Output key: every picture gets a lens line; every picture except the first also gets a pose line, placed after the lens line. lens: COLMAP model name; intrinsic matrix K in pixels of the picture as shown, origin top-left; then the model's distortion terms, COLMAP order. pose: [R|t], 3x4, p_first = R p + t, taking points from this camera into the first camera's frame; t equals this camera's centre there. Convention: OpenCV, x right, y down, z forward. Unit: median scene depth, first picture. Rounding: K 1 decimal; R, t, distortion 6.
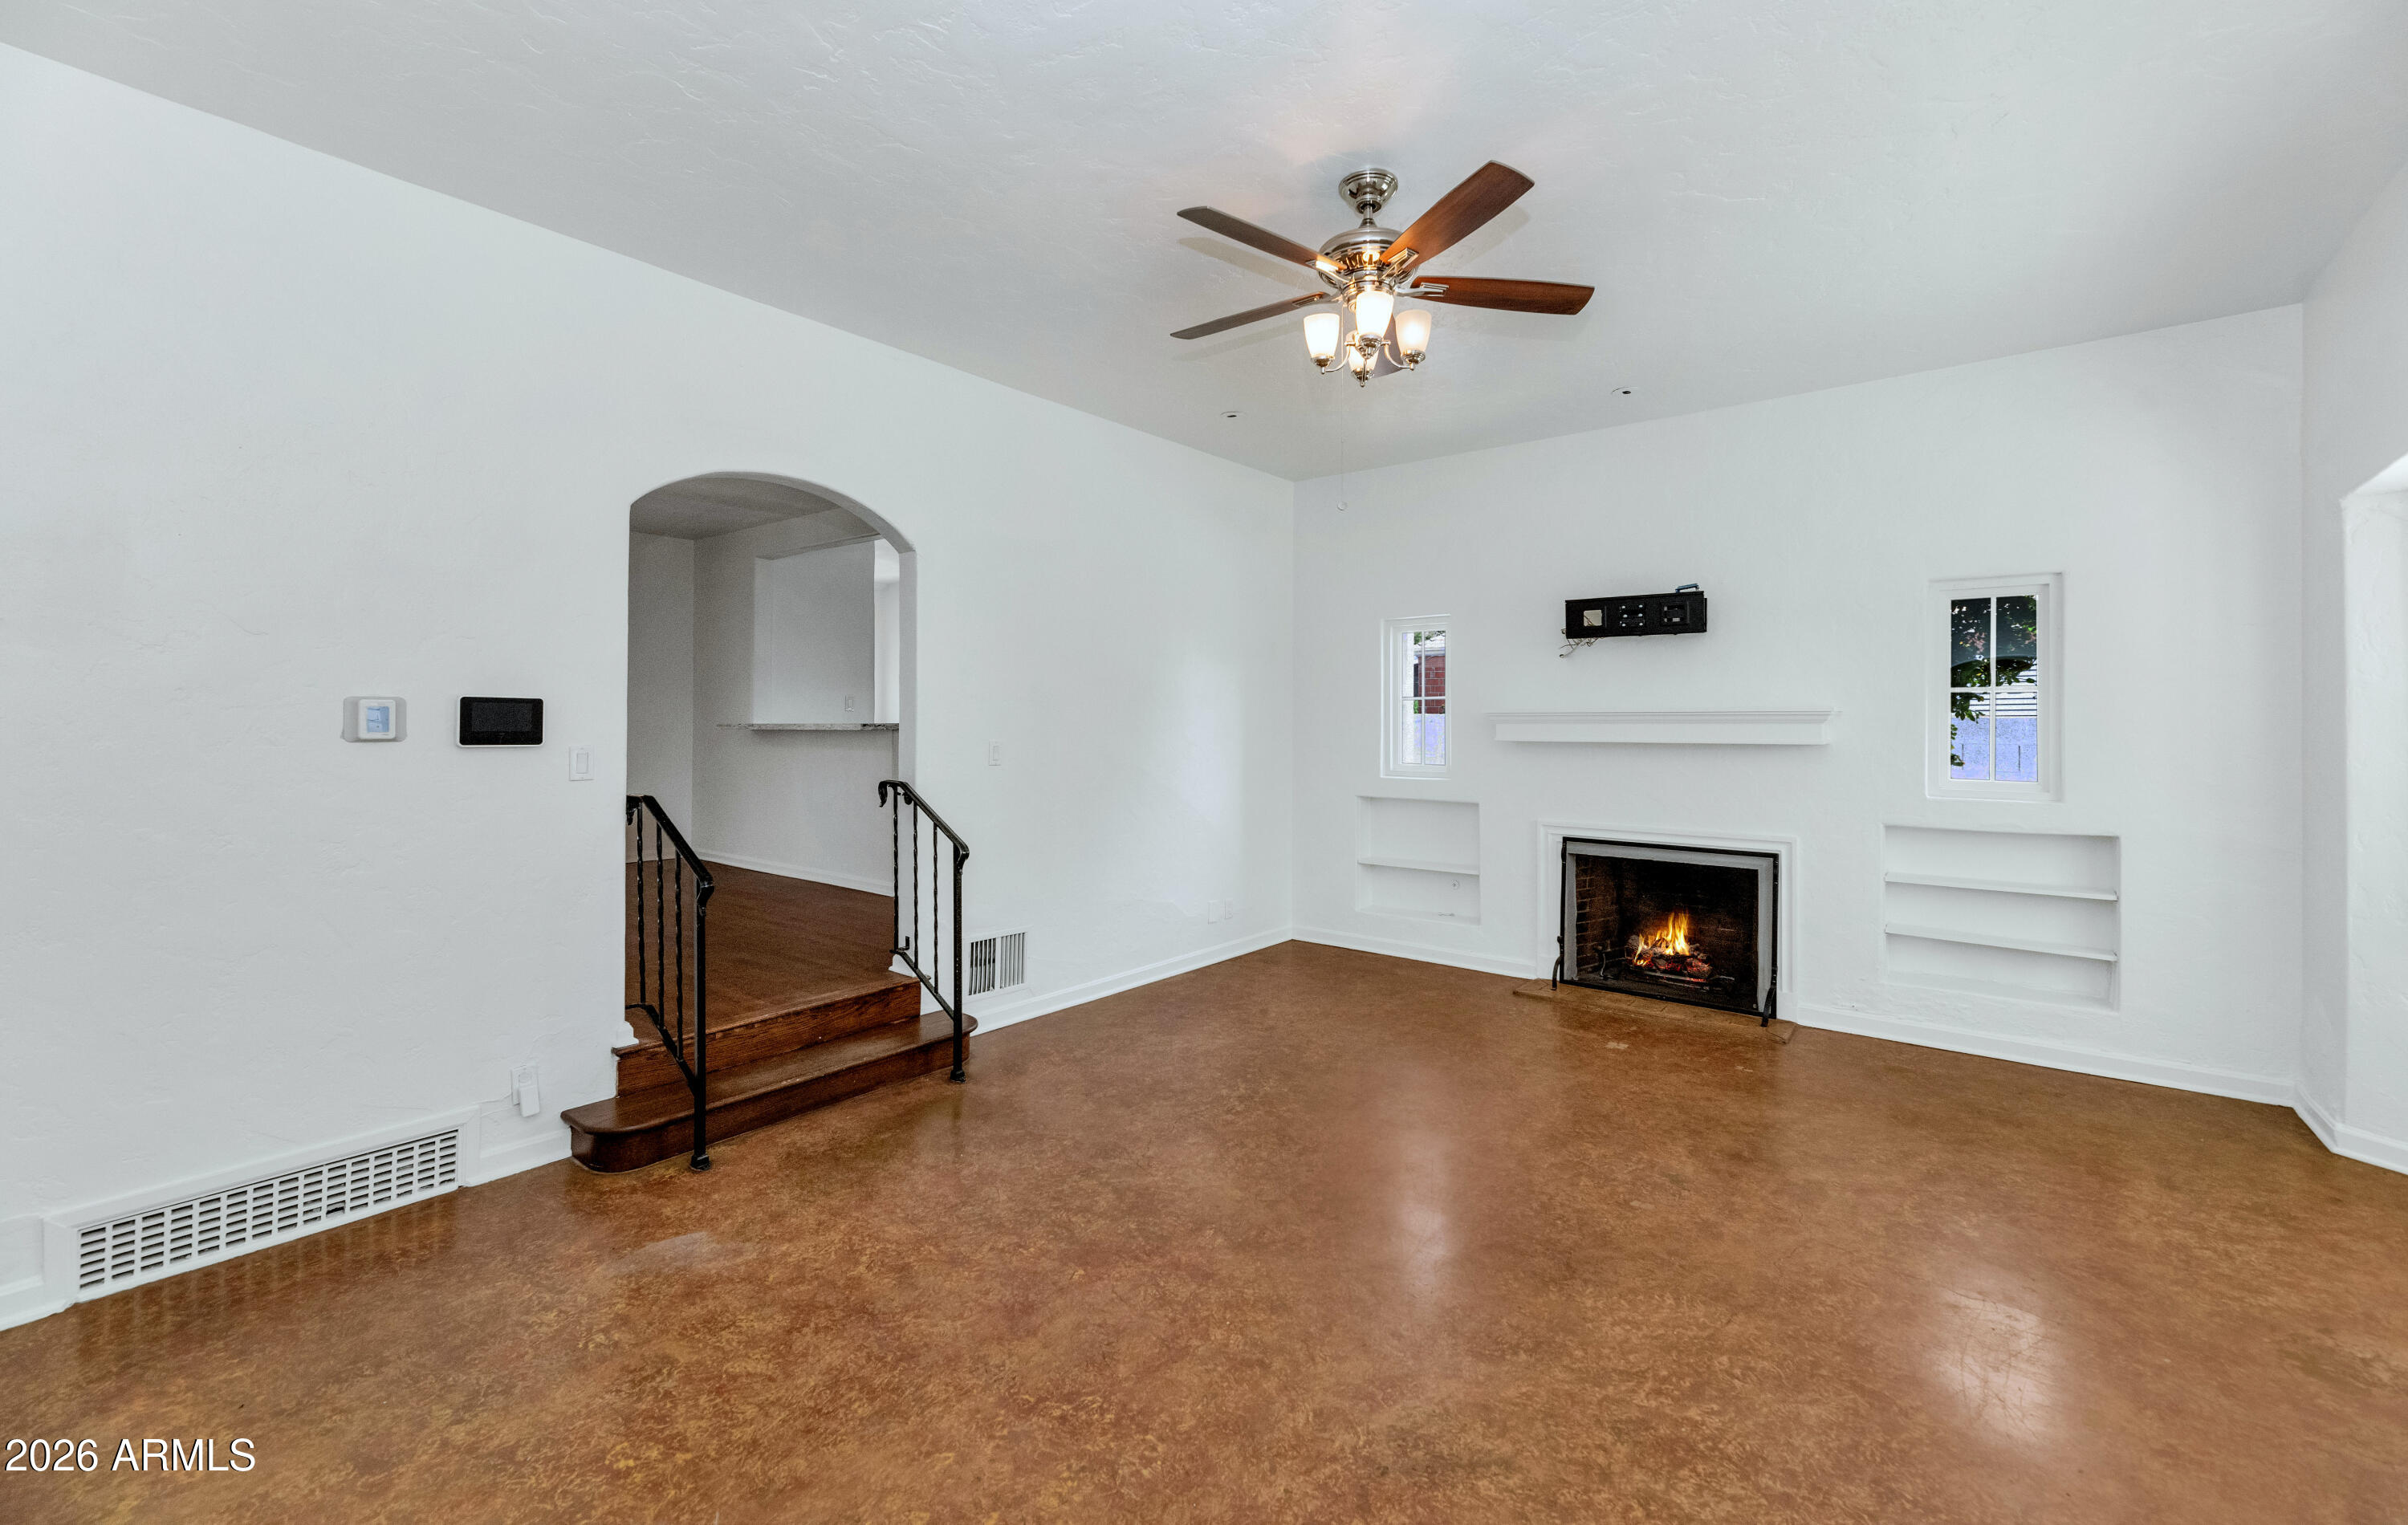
lens RADIAL K [[1024.6, 0, 1215.3], [0, 1024.6, 712.0], [0, 0, 1]] dist [-0.000933, -0.000055]
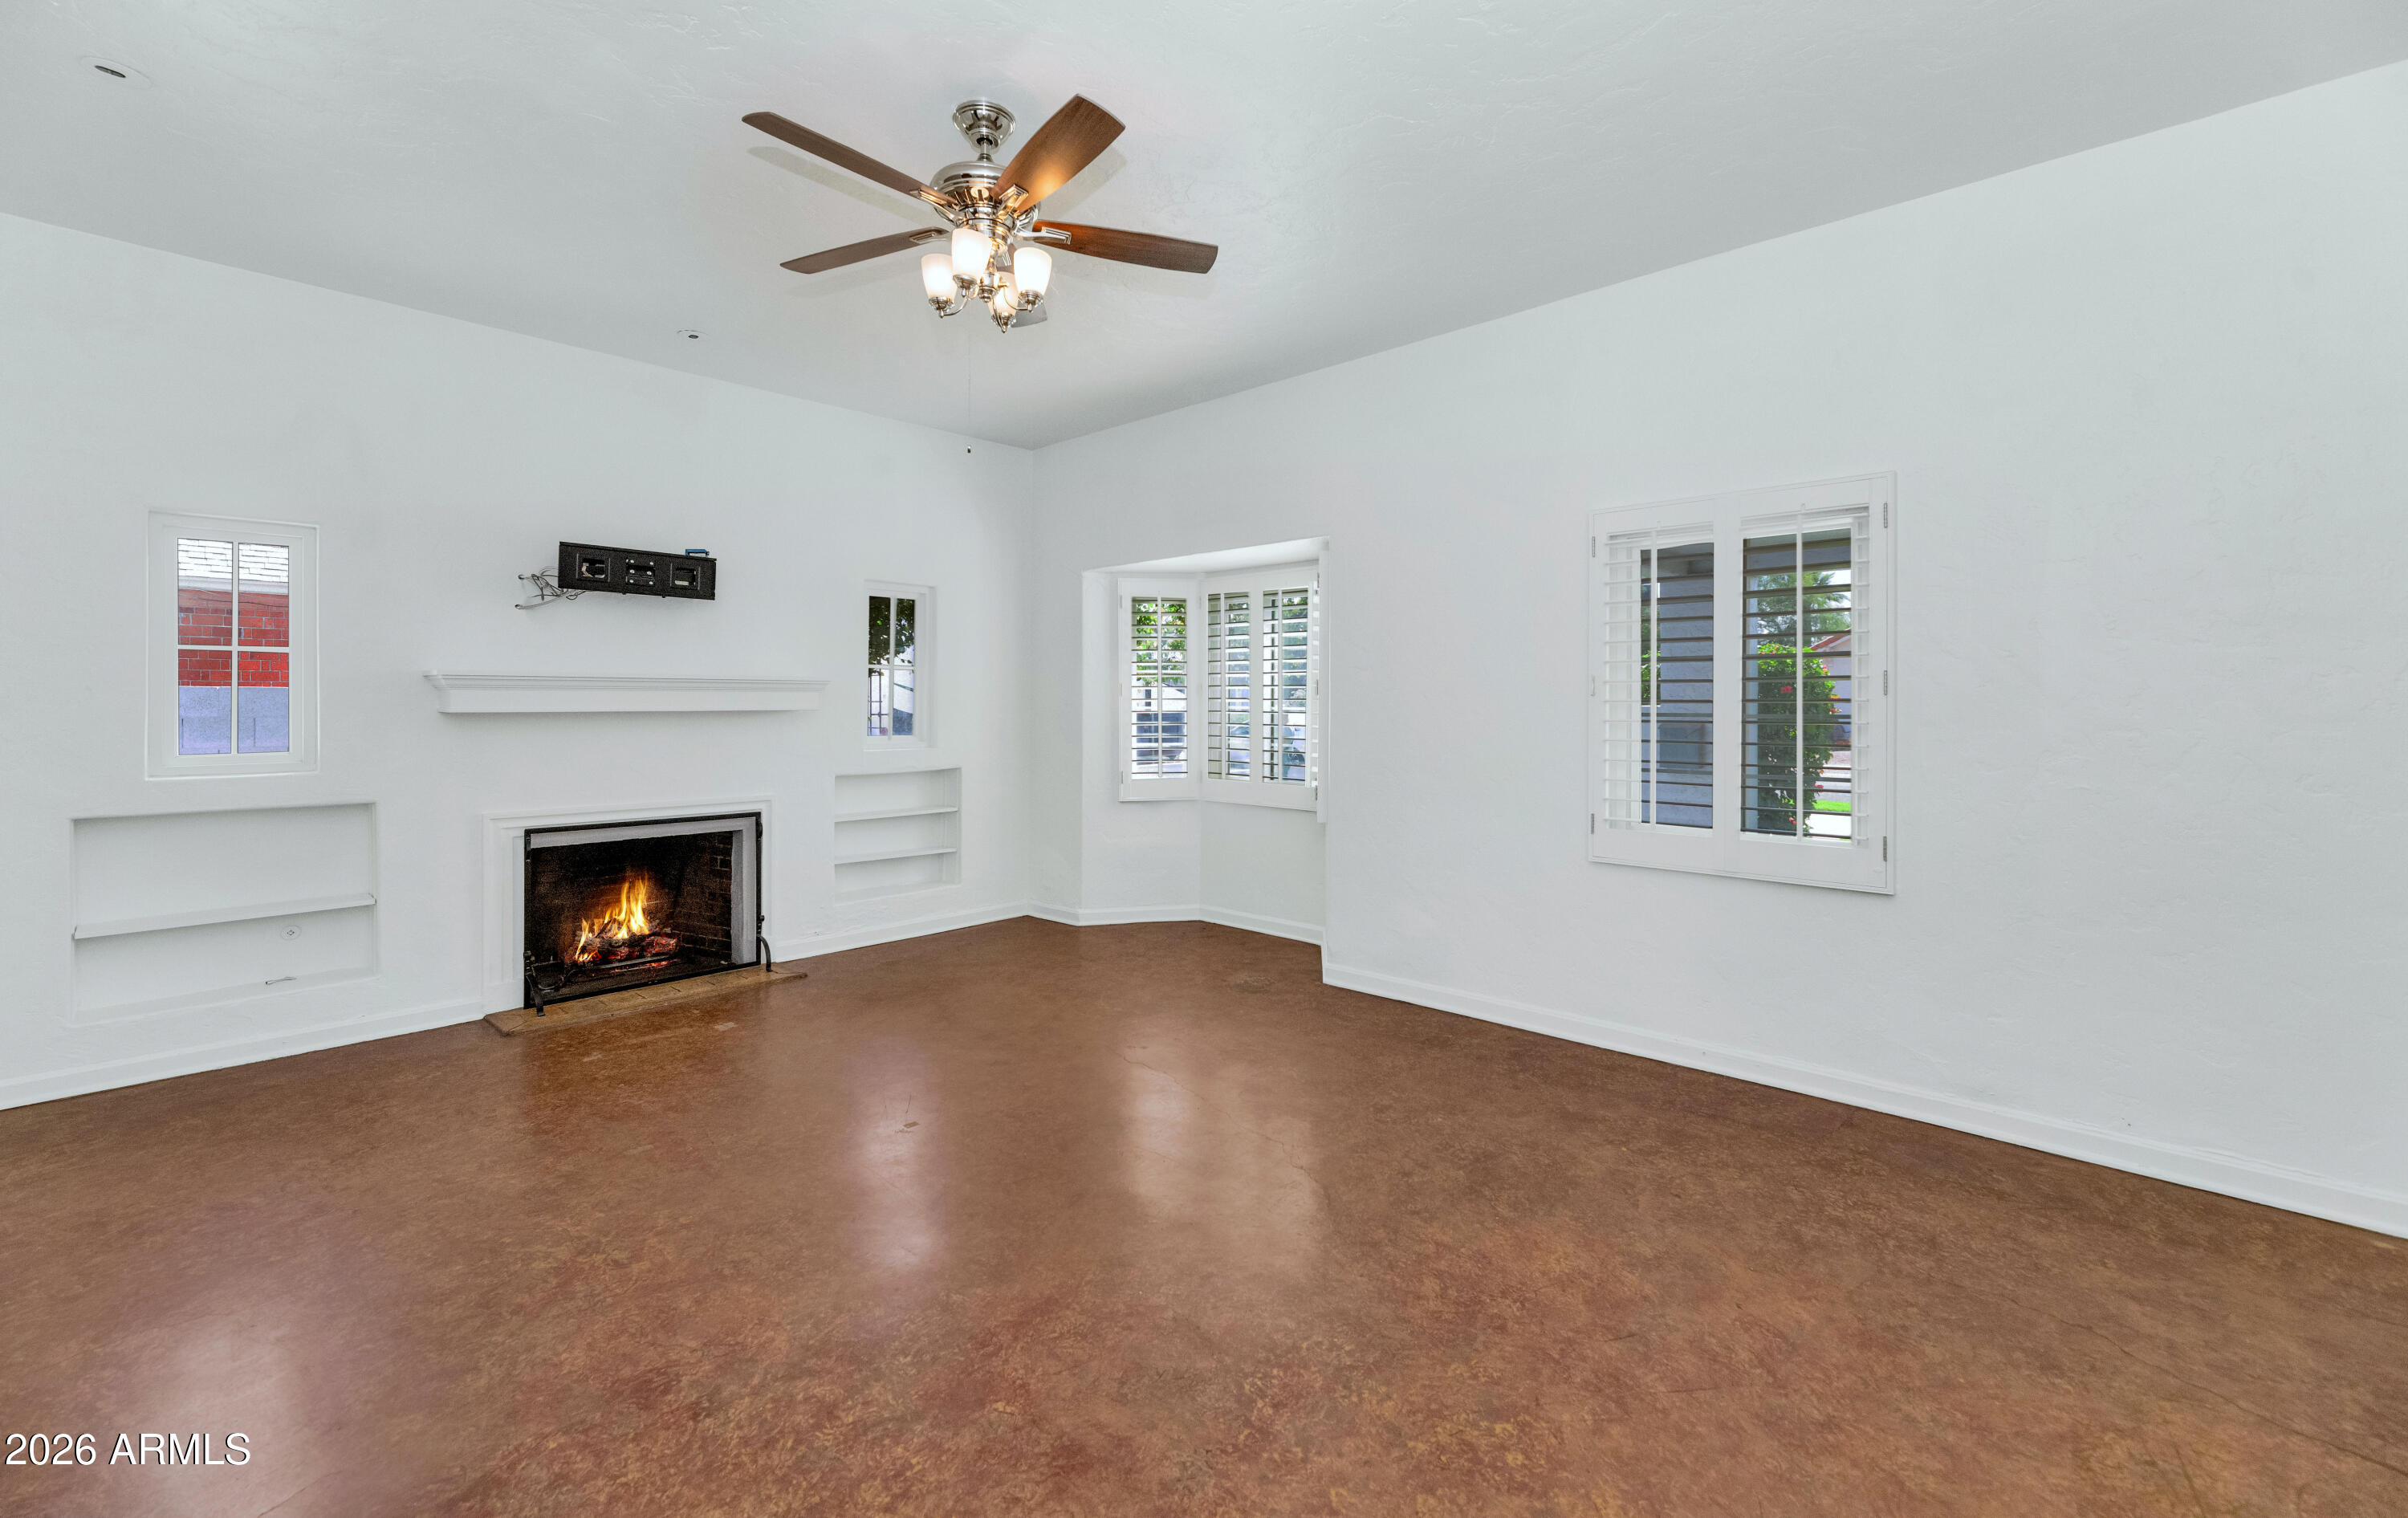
lens RADIAL K [[1024.6, 0, 1215.3], [0, 1024.6, 708.5], [0, 0, 1]] dist [-0.000933, -0.000055]
pose [[0.037804, -0.008643, 0.999248, -0.565932], [-0.010191, 0.999907, 0.009034, 0.016192], [-0.999233, -0.010525, 0.037712, 0.528949]]
